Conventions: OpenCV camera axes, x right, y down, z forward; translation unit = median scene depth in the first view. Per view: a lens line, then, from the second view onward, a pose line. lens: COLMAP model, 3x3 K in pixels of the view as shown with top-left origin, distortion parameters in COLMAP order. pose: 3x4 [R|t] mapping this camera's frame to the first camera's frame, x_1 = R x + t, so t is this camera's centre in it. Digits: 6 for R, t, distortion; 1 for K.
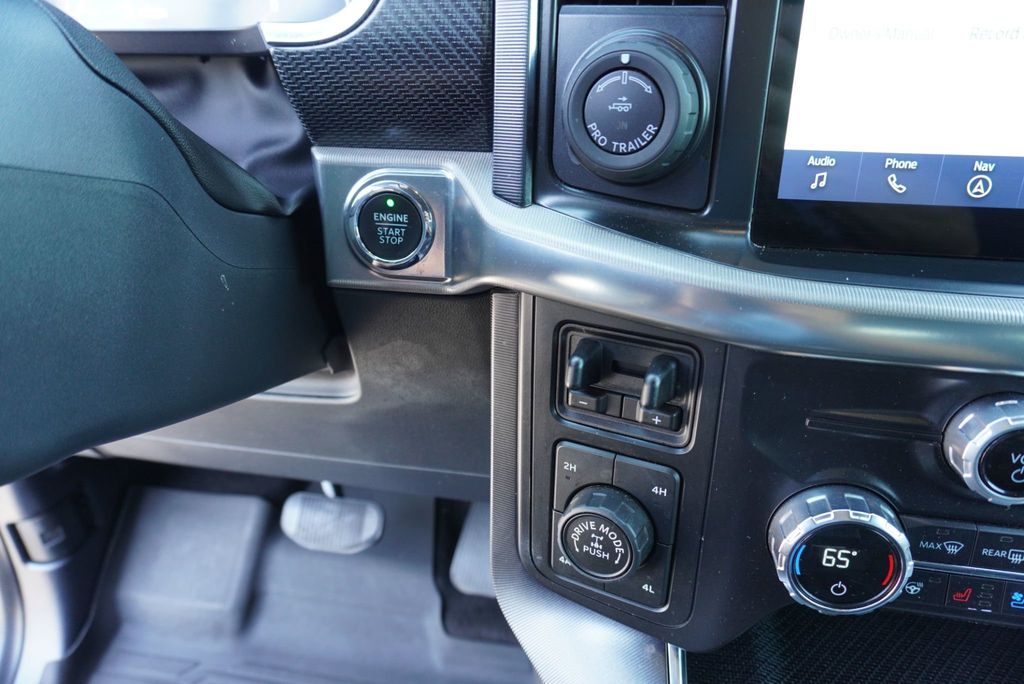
lens RADIAL K [[694.8, 0, 512.0], [0, 694.8, 342.0], [0, 0, 1]] dist [0.001017, 0.003512]
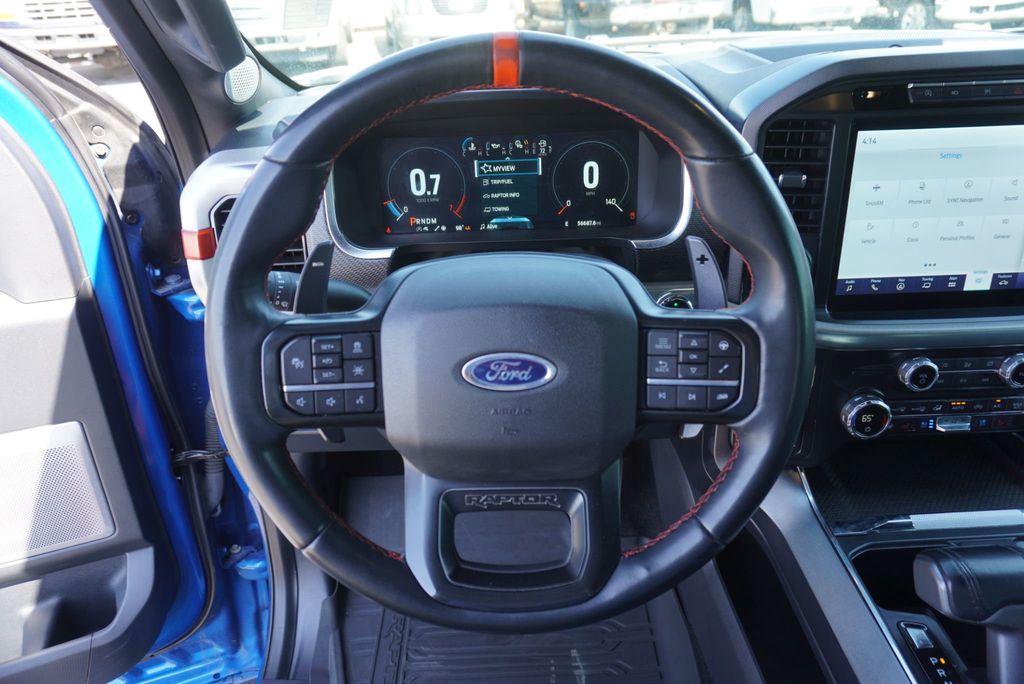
lens RADIAL K [[718.1, 0, 506.3], [0, 718.1, 350.4], [0, 0, 1]] dist [-0.014197, 0.005238]
pose [[0.981850, -0.119628, 0.147170, -1.266892], [0.113596, 0.992330, 0.048761, -0.255565], [-0.151875, -0.031159, 0.987909, -1.531166]]
